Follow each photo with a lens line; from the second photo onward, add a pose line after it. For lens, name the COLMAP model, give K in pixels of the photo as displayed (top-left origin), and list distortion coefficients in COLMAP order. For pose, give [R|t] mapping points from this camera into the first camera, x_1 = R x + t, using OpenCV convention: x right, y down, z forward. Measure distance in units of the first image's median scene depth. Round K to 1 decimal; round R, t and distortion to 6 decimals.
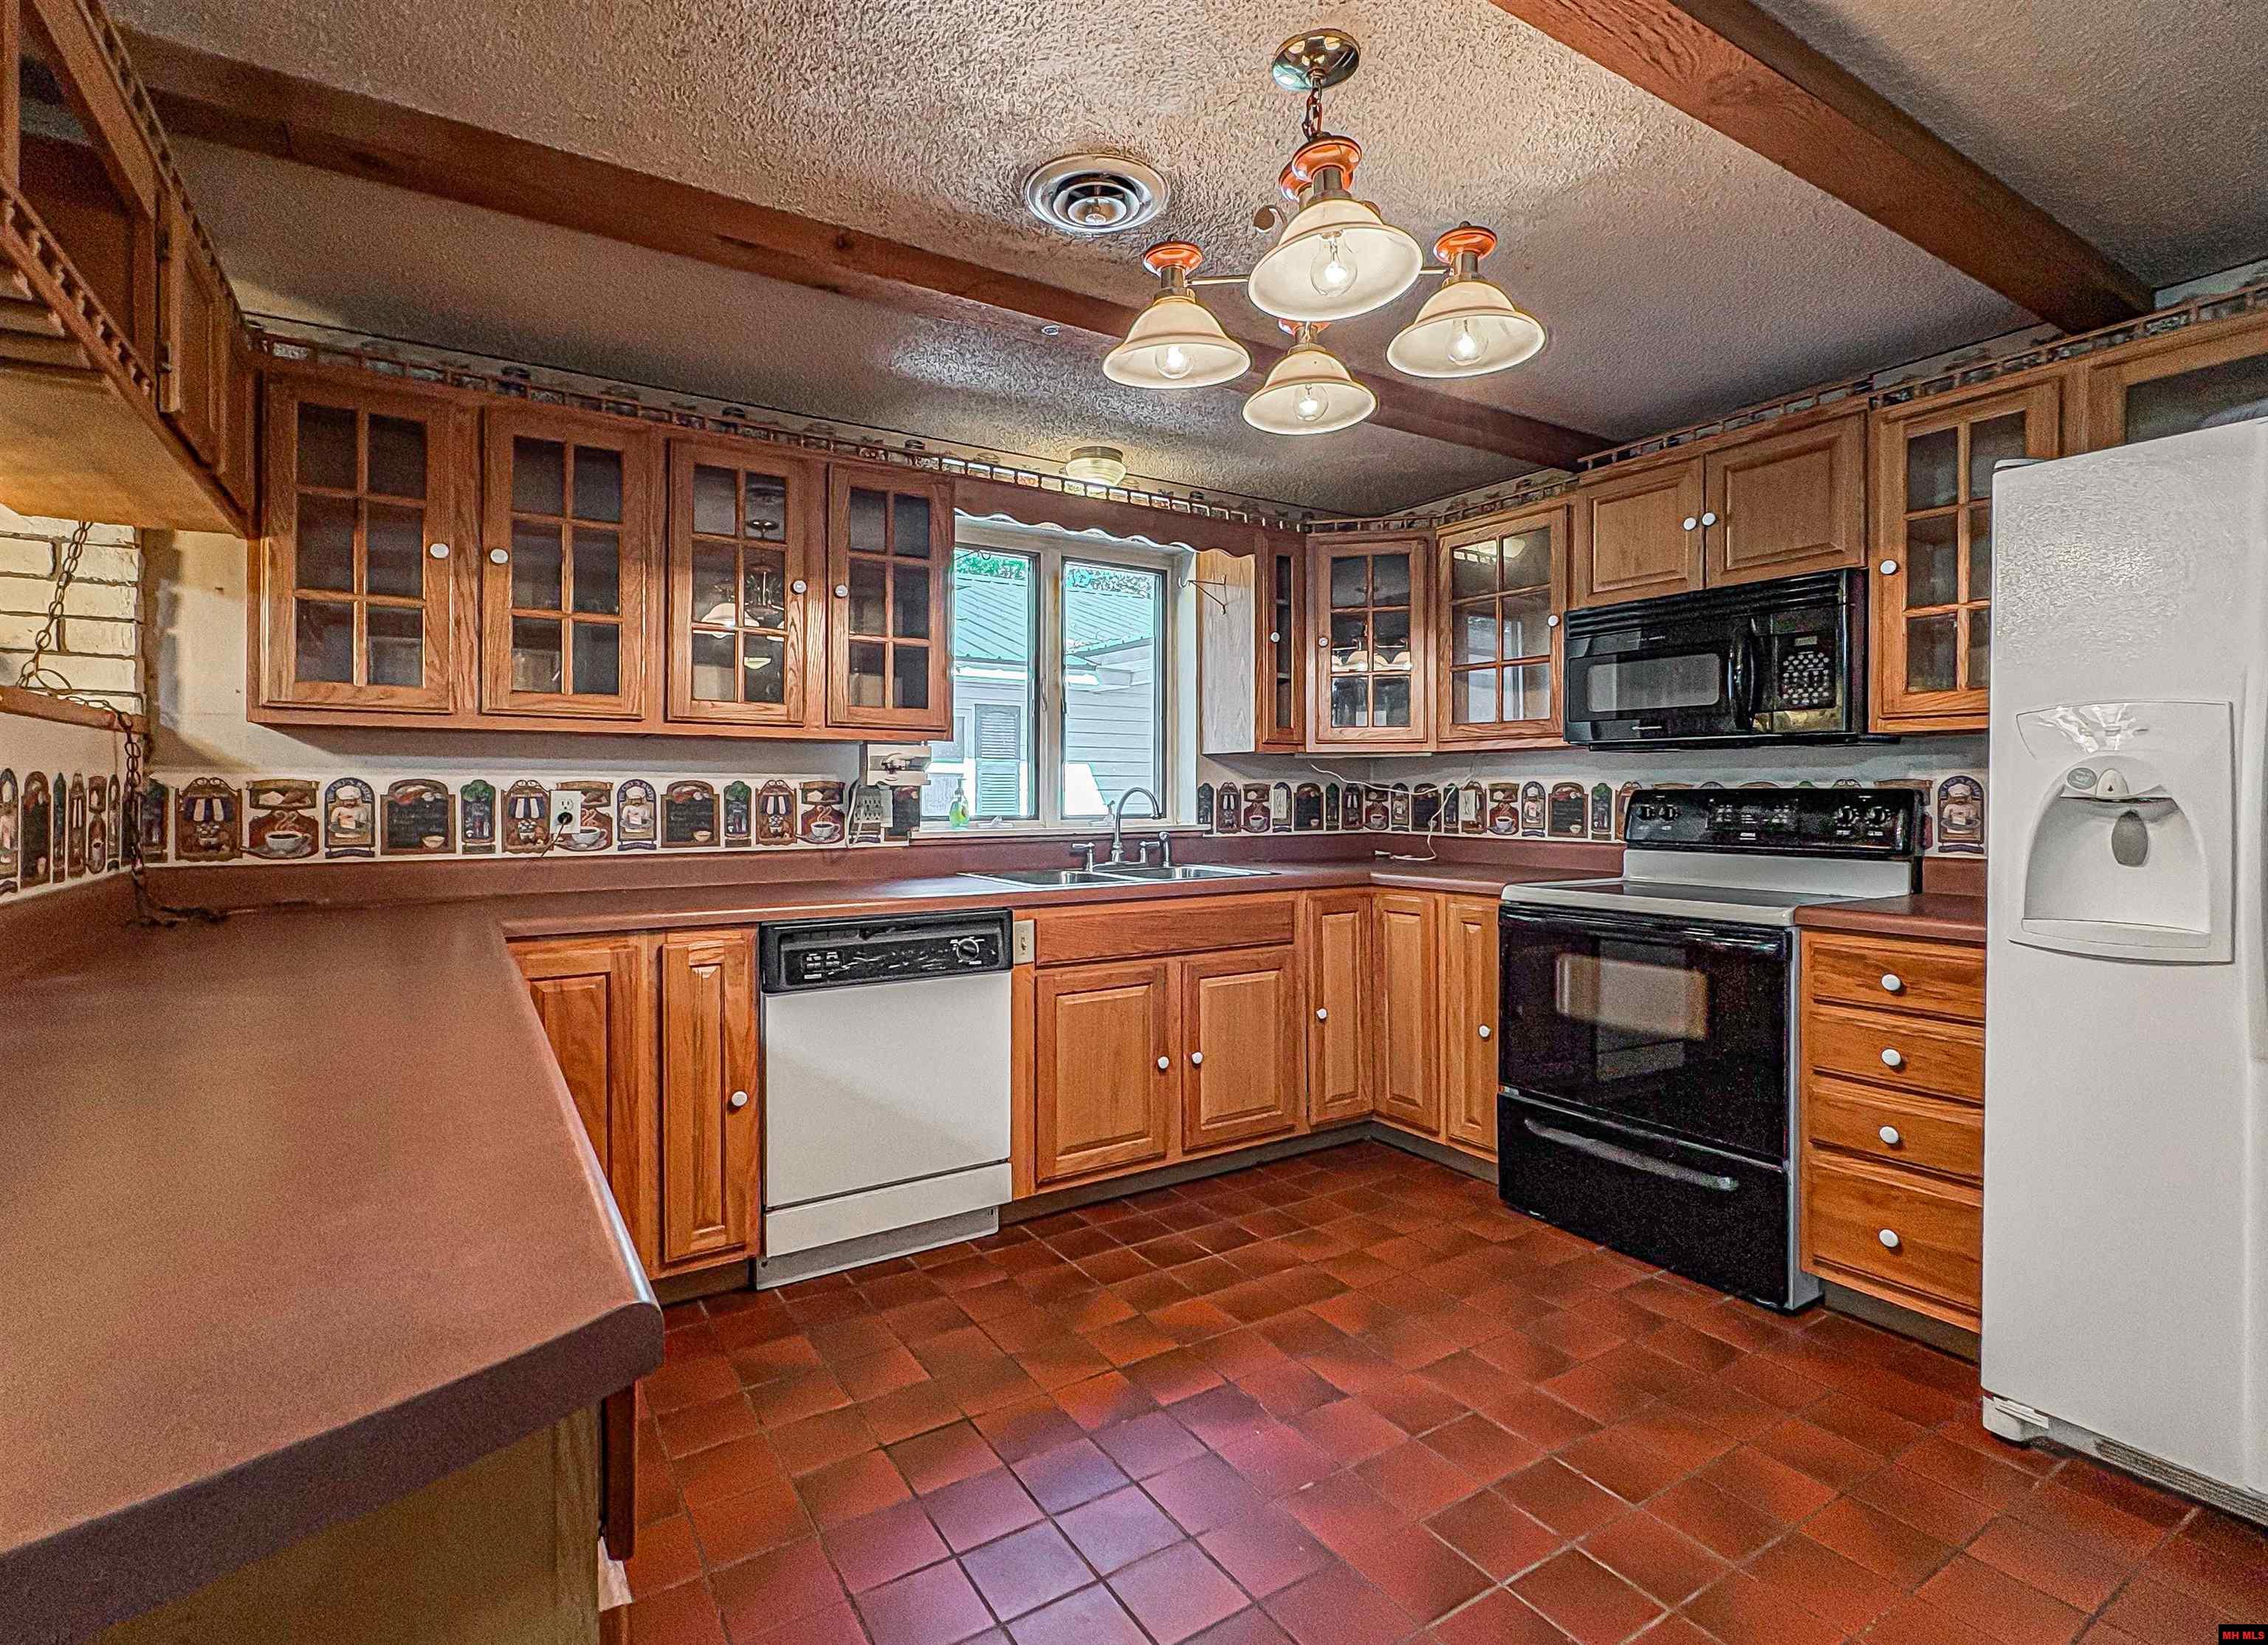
lens RADIAL K [[966.5, 0, 1116.3], [0, 966.5, 794.6], [0, 0, 1]] dist [0.000642, 0.000448]
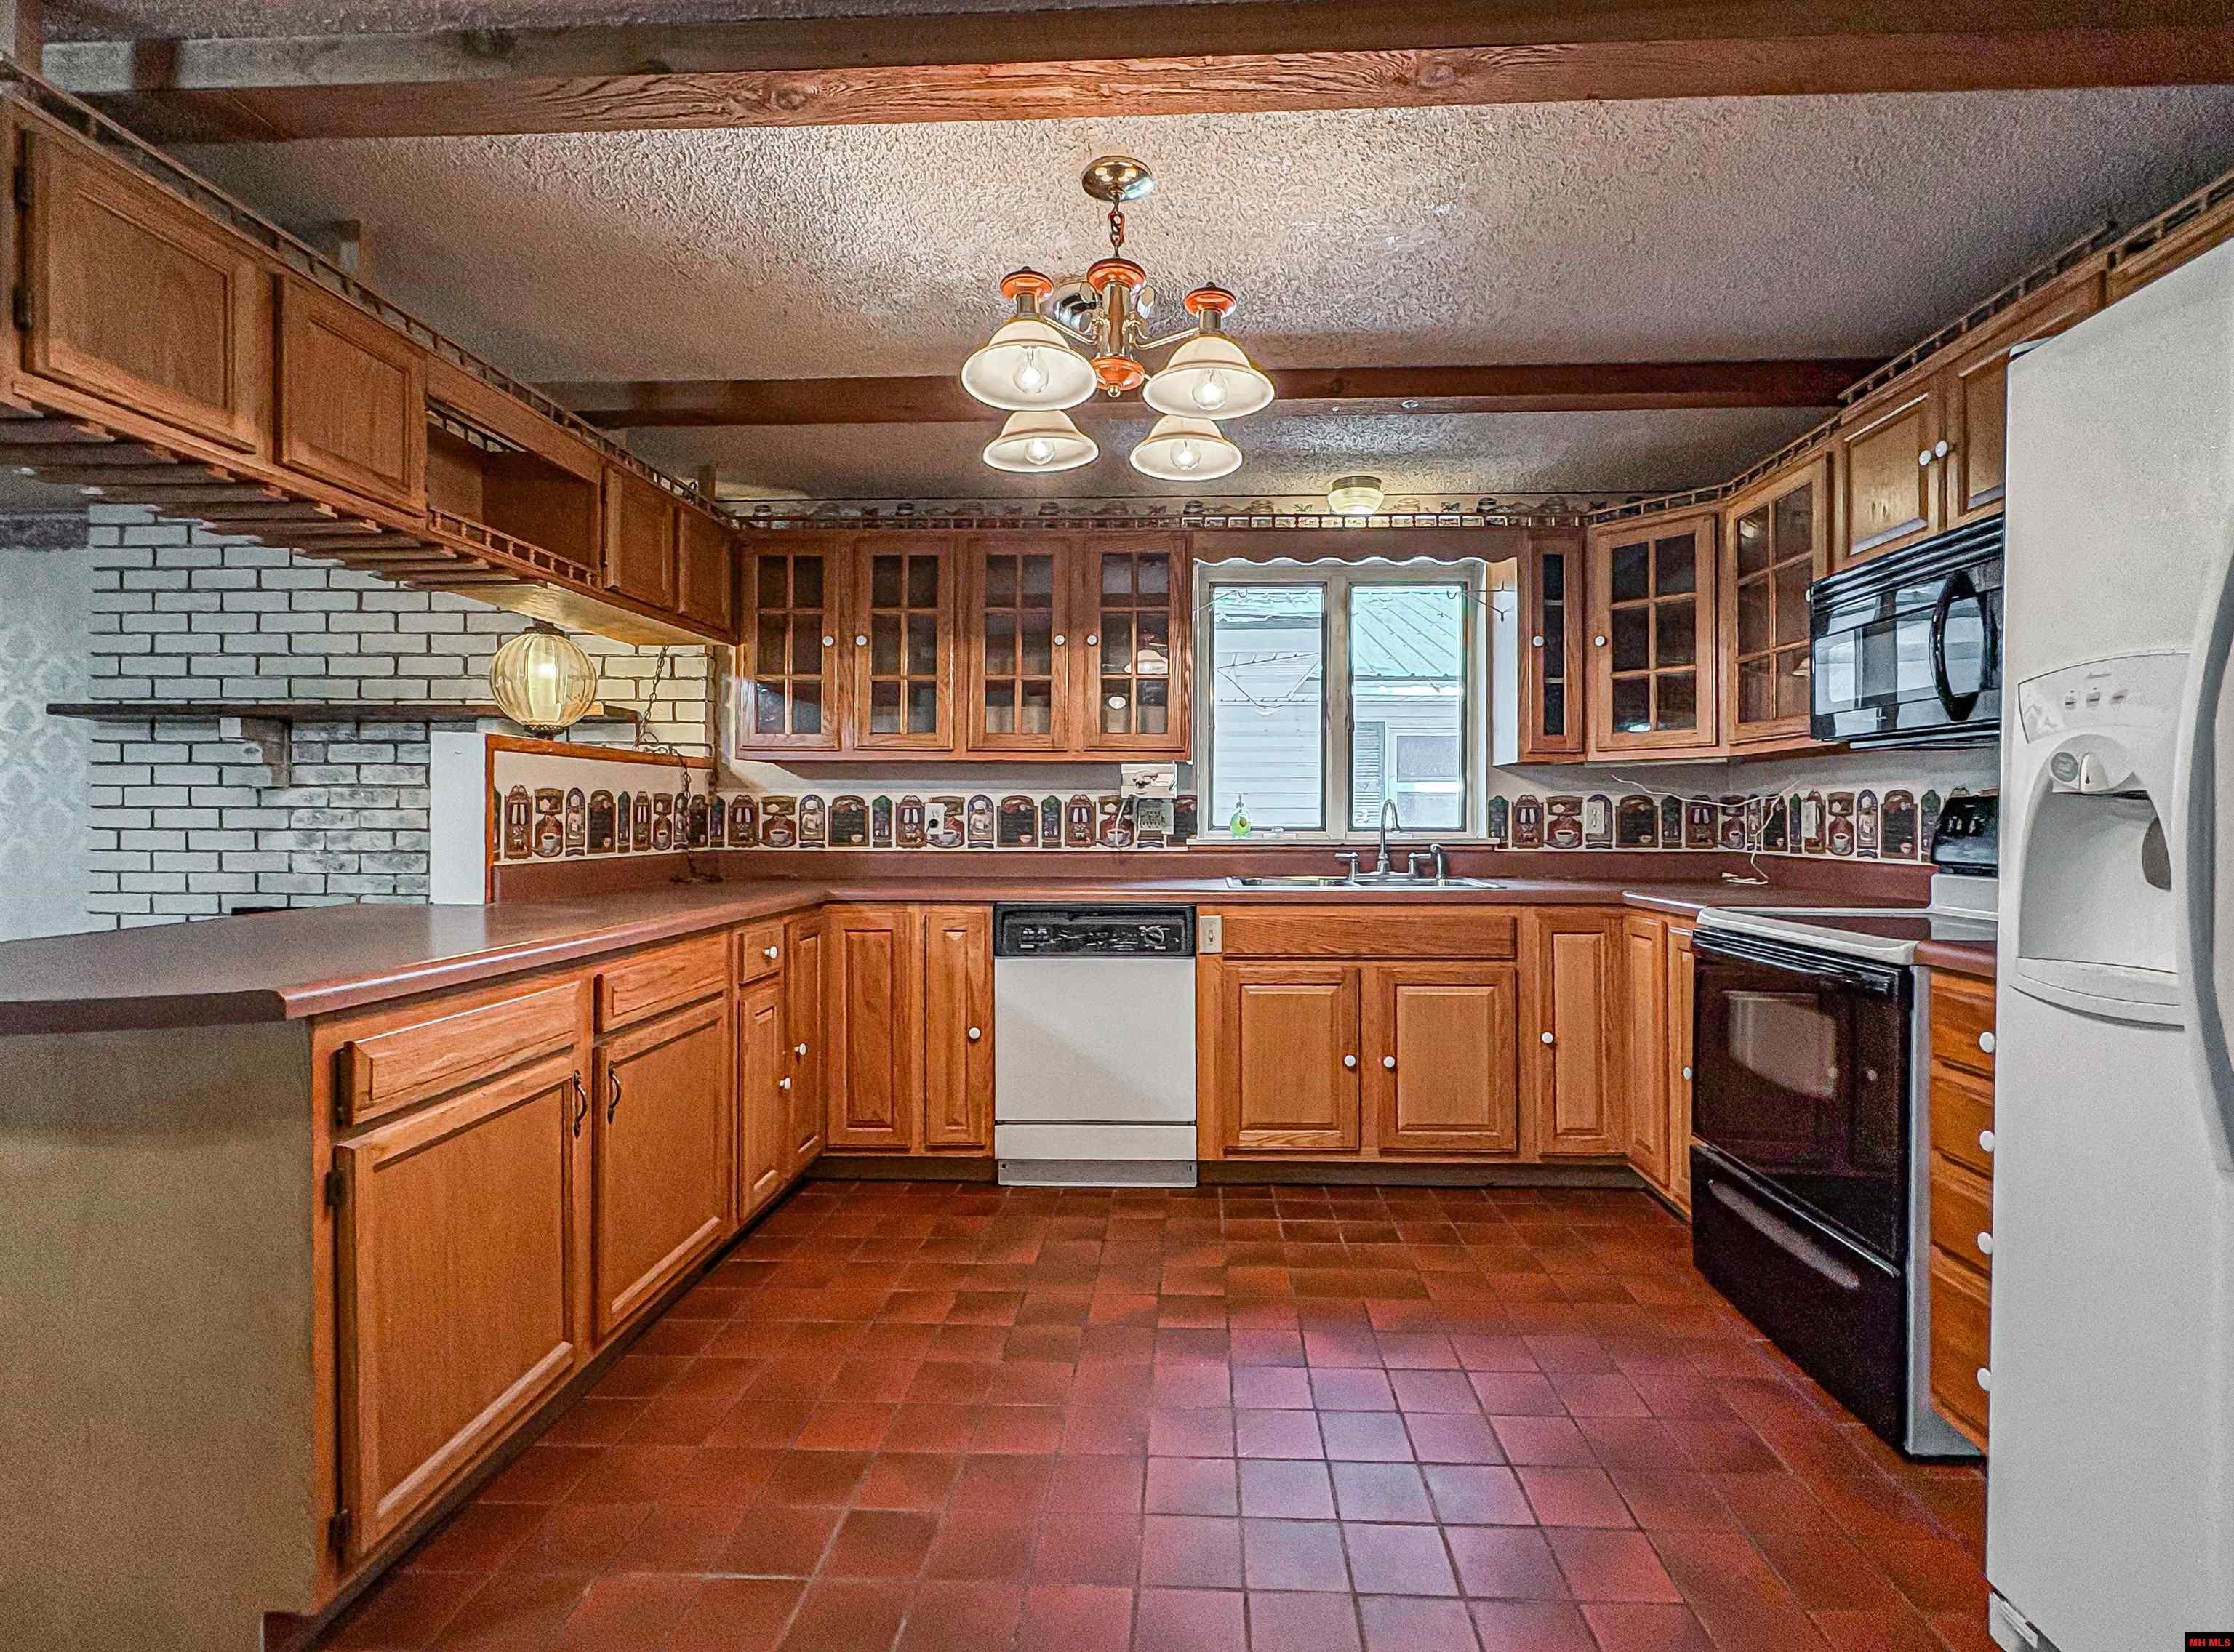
lens RADIAL K [[1016.3, 0, 1296.1], [0, 1016.3, 816.2], [0, 0, 1]] dist [0.001138, 0.000199]
pose [[0.855632, 0.001194, -0.517583, 0.597925], [-0.003153, 0.999991, -0.002906, 0.016302], [0.517575, 0.004119, 0.855628, 0.027905]]
